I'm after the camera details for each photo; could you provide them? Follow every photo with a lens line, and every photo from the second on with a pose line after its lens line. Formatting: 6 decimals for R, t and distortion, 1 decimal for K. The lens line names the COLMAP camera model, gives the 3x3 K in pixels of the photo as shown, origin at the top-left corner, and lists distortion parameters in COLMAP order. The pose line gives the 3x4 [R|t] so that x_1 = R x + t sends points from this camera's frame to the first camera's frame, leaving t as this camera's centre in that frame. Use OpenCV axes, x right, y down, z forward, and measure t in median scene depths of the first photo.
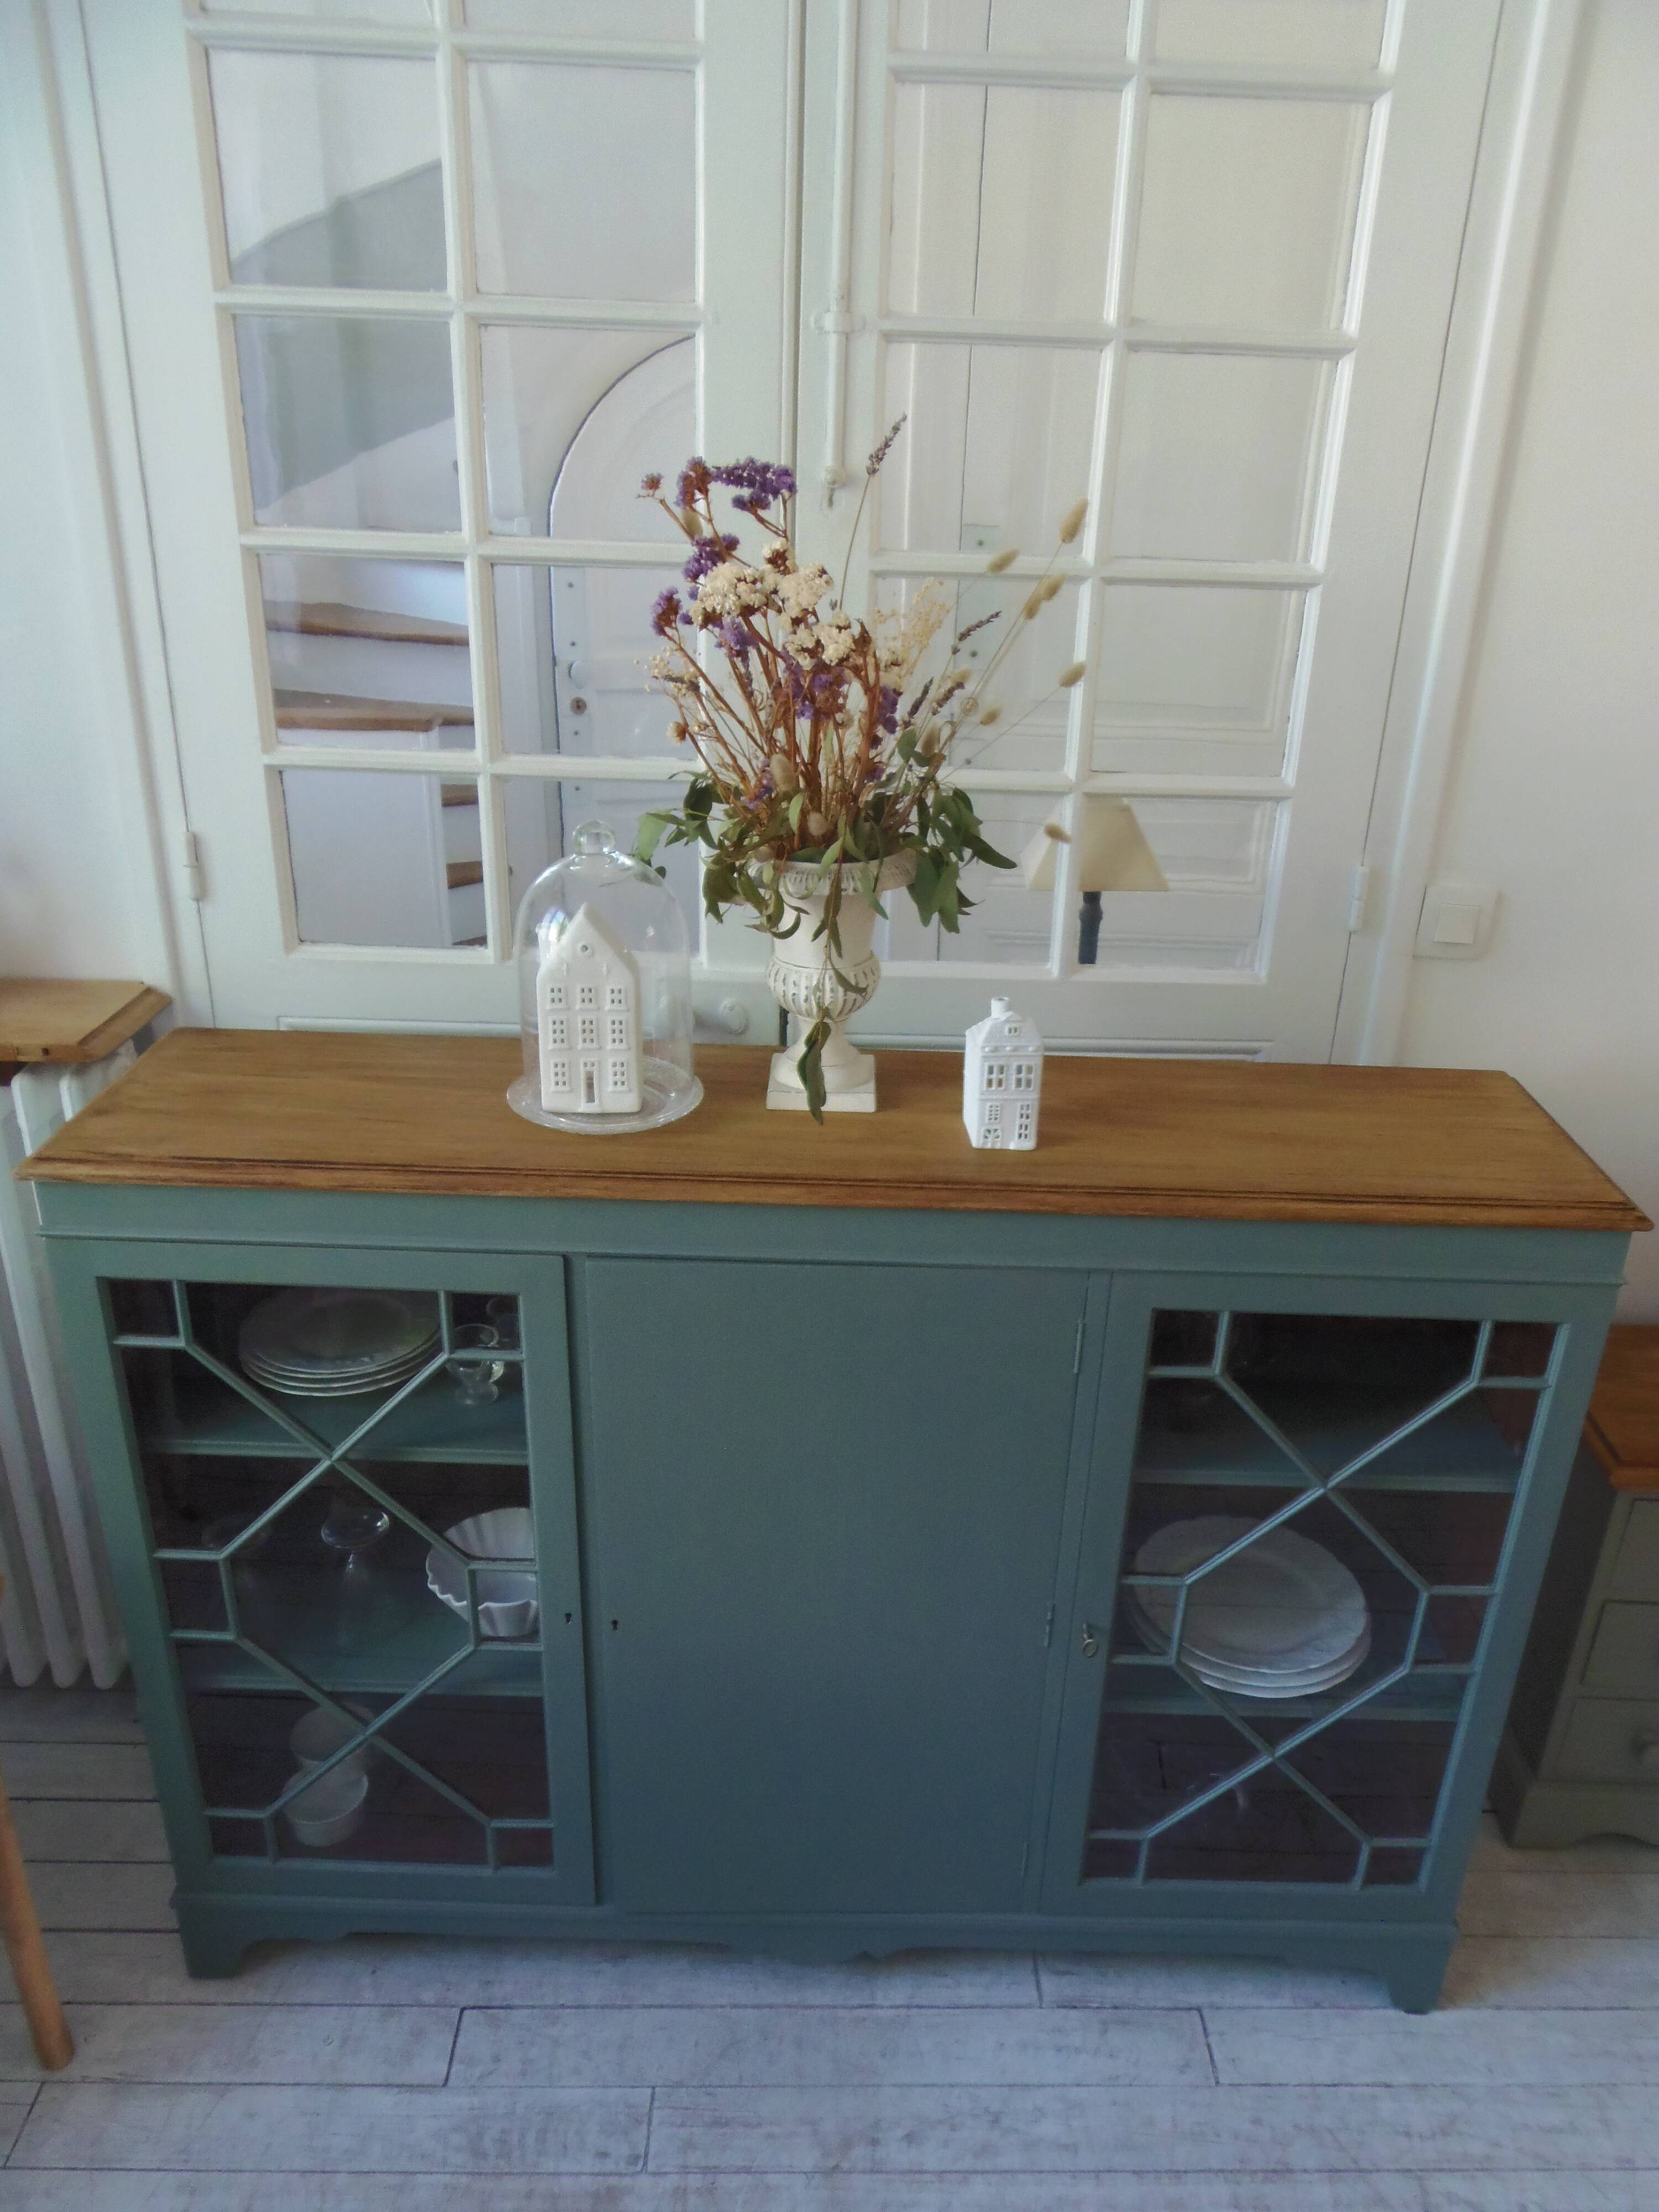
lens RADIAL K [[1580.5, 0, 866.3], [0, 1580.5, 1121.8], [0, 0, 1]] dist [-0.008955, -0.010929]
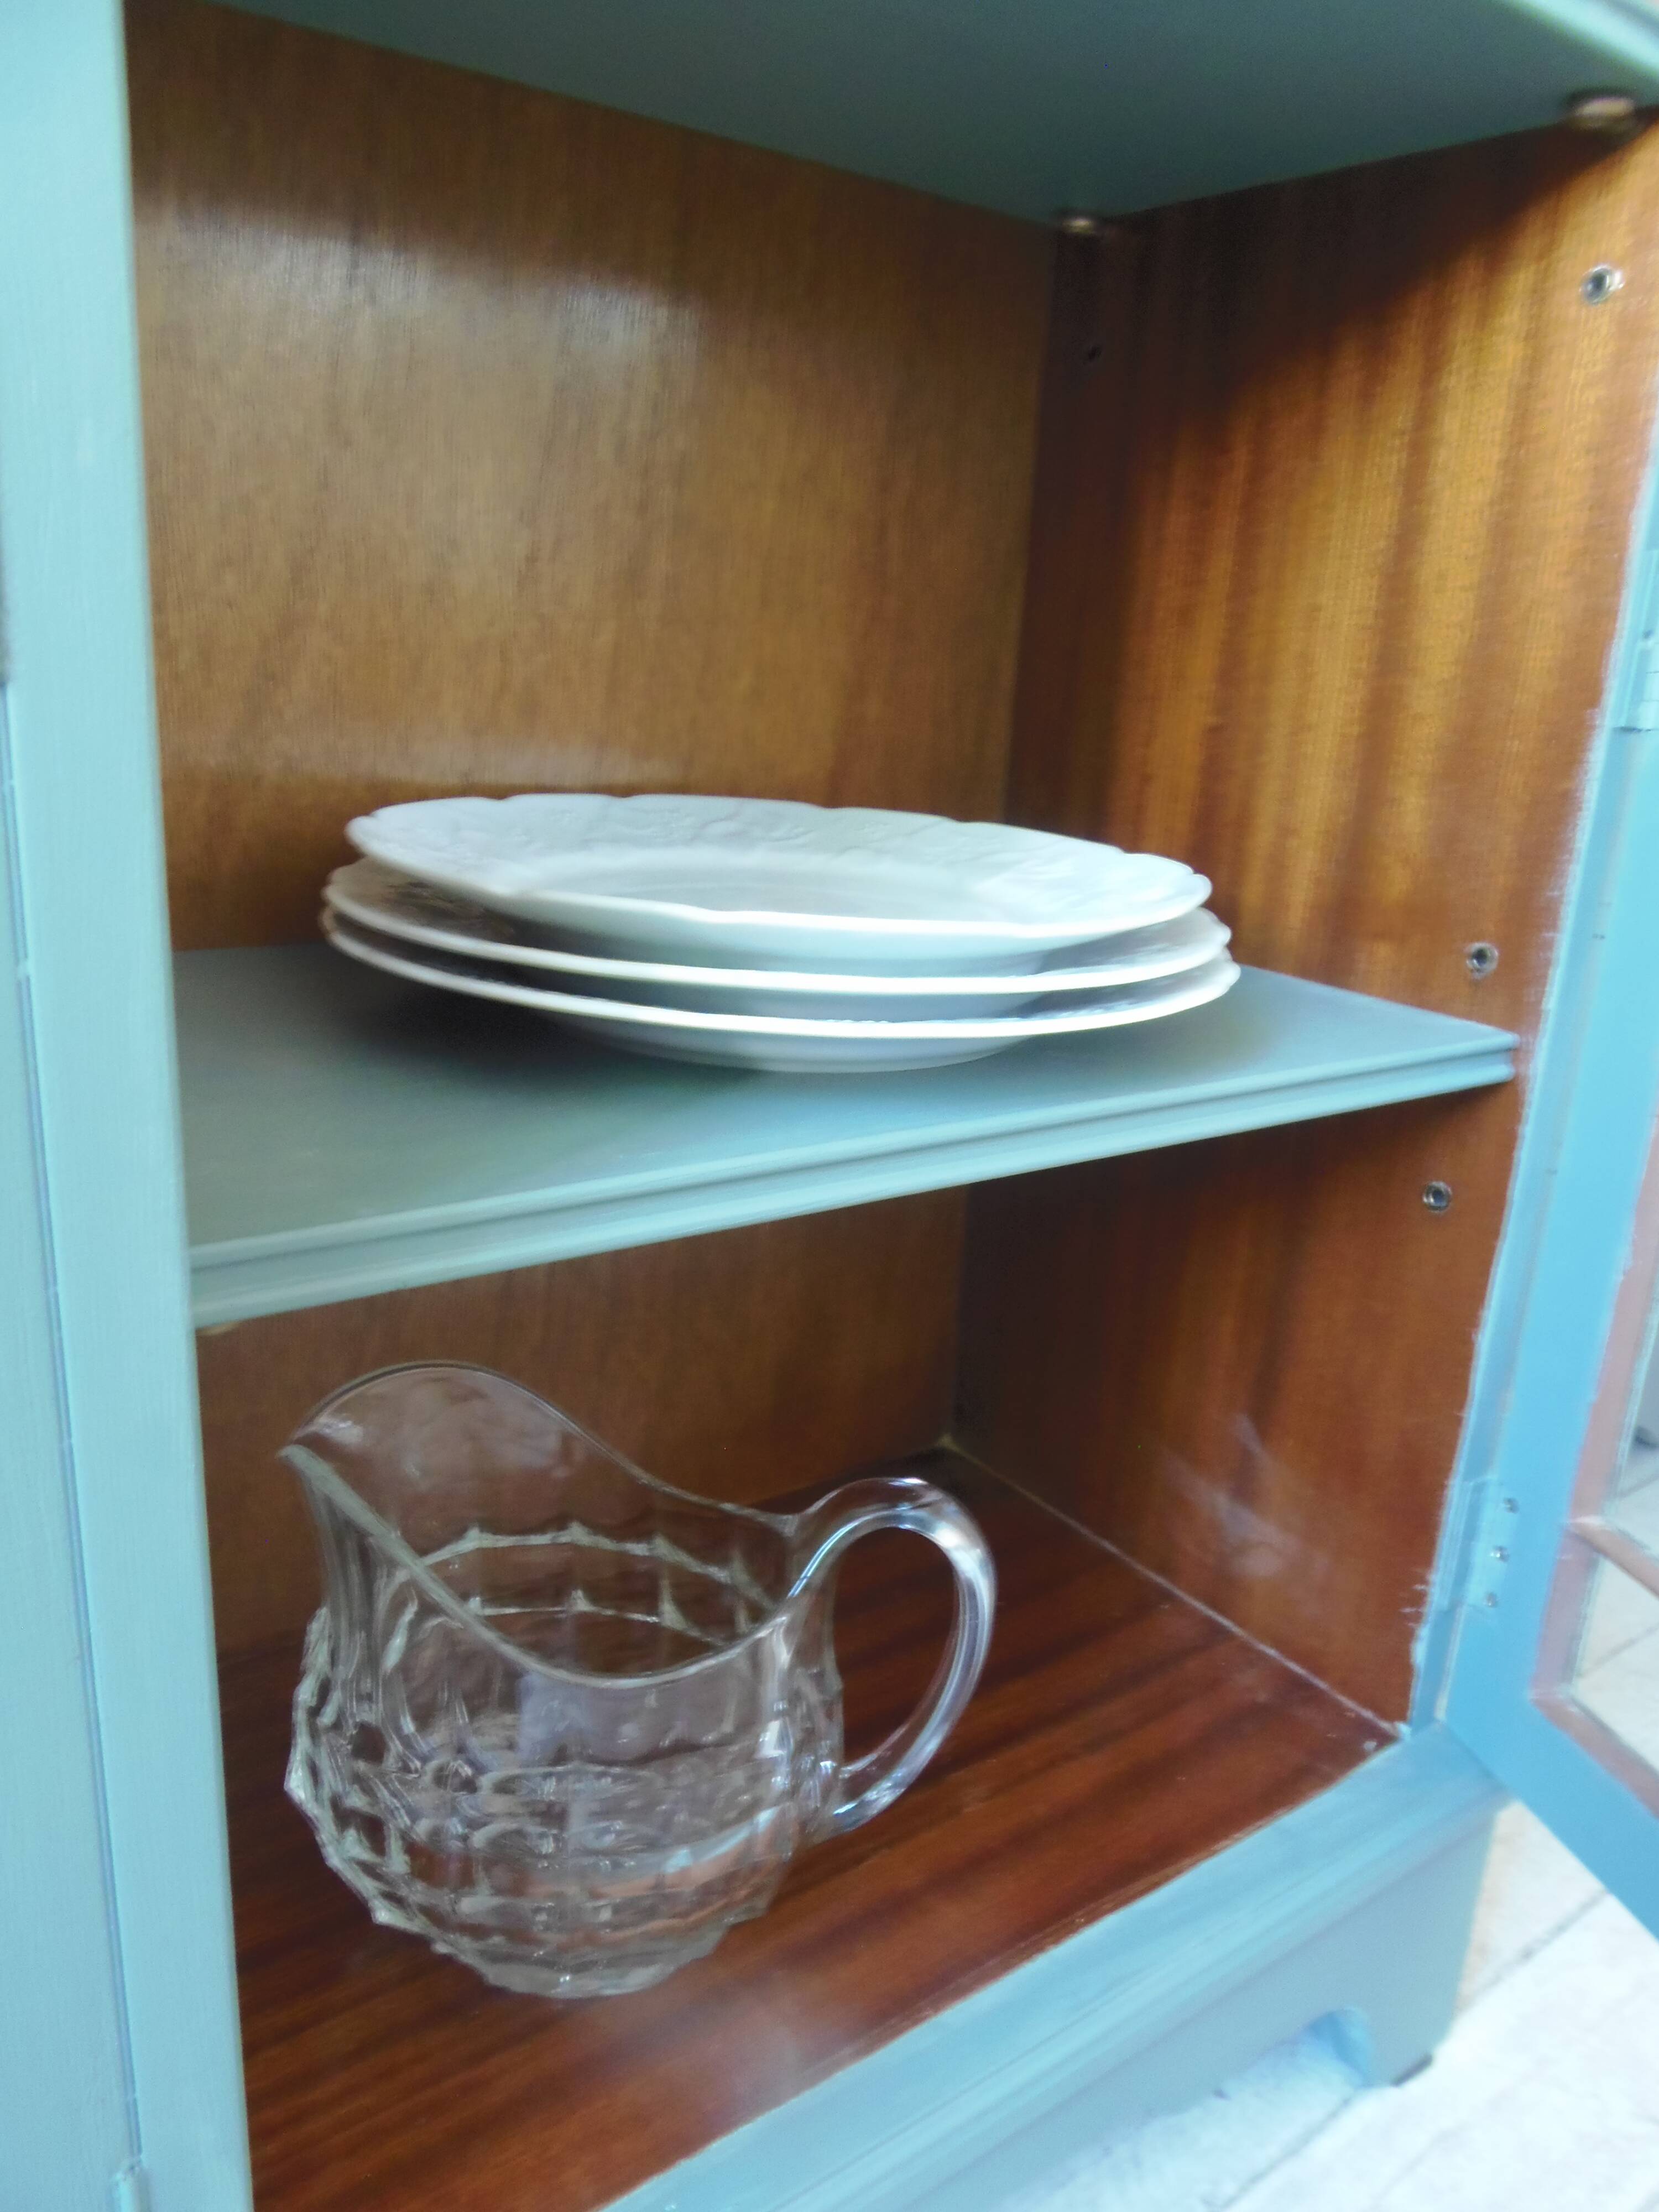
lens RADIAL K [[1580.5, 0, 838.0], [0, 1580.5, 1103.6], [0, 0, 1]] dist [-0.008955, -0.010929]
pose [[0.802668, -0.148095, 0.577747, 0.083744], [0.208553, 0.977223, -0.039250, 0.366183], [-0.558775, 0.151995, 0.815272, 0.802503]]
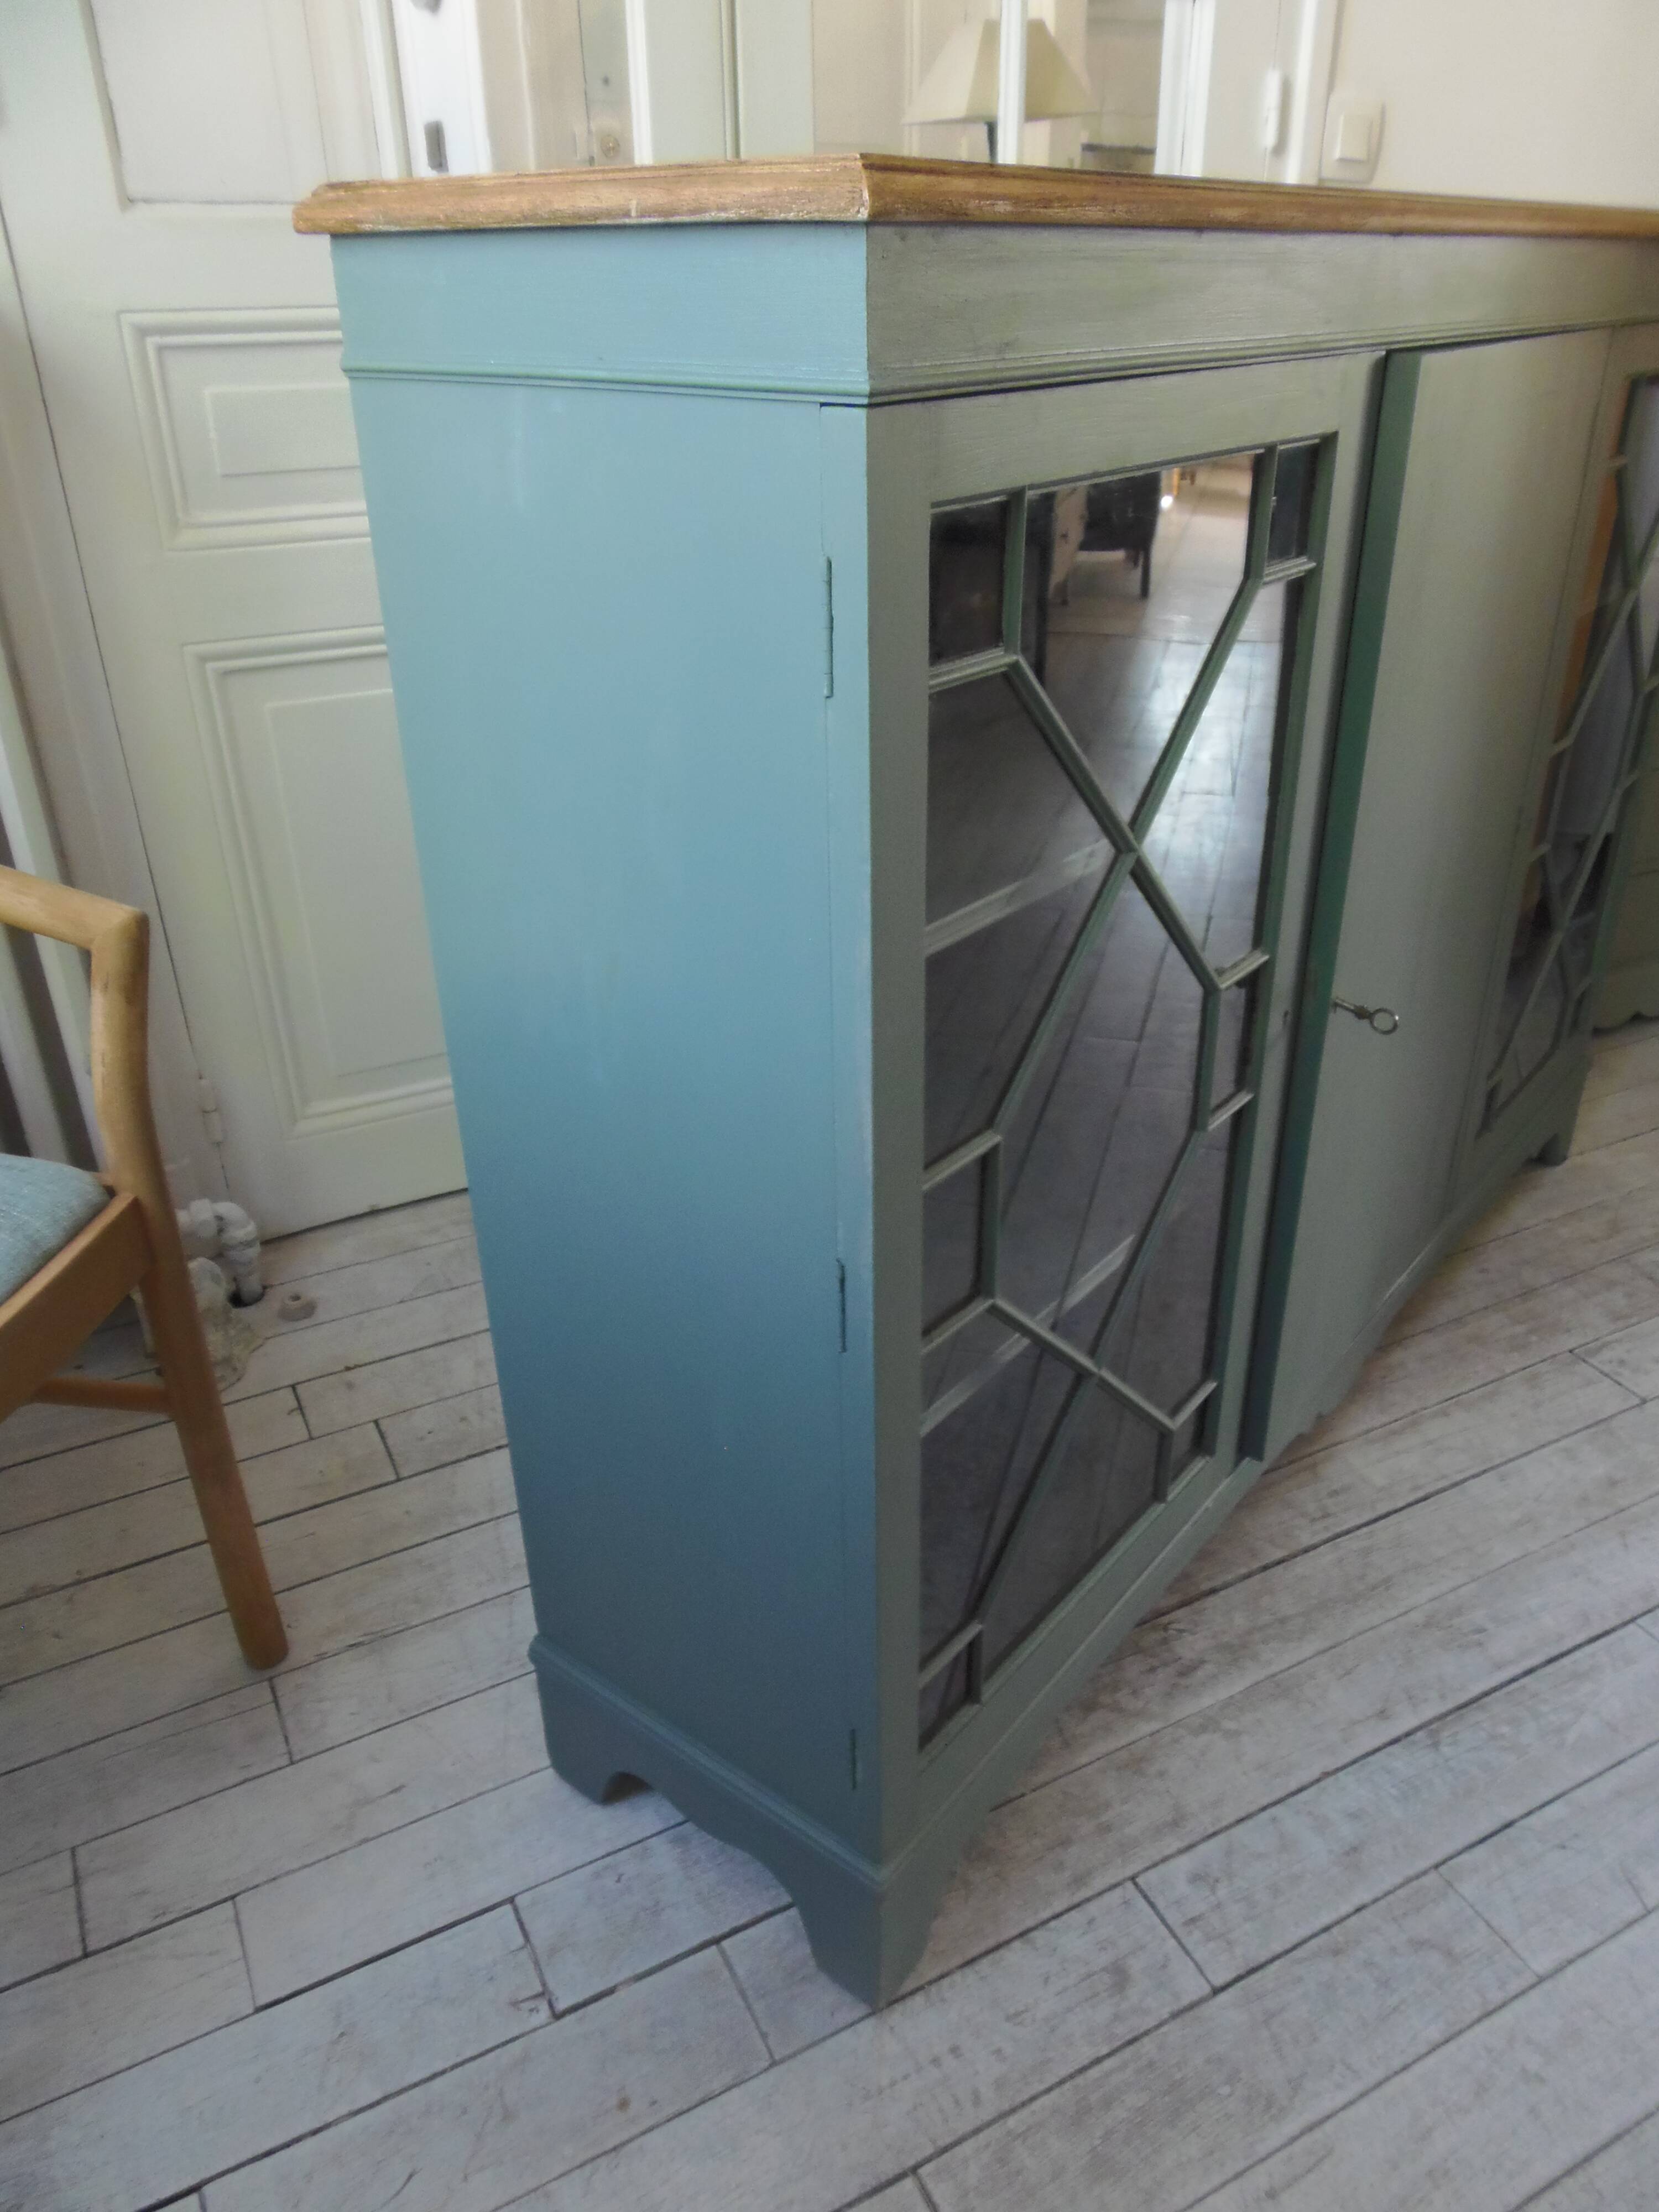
lens RADIAL K [[1580.5, 0, 843.6], [0, 1580.5, 1126.1], [0, 0, 1]] dist [-0.008955, -0.010929]
pose [[0.898521, -0.248675, 0.361692, -0.482228], [0.213676, 0.967609, 0.134444, 0.308599], [-0.383409, -0.043516, 0.922553, 0.197814]]
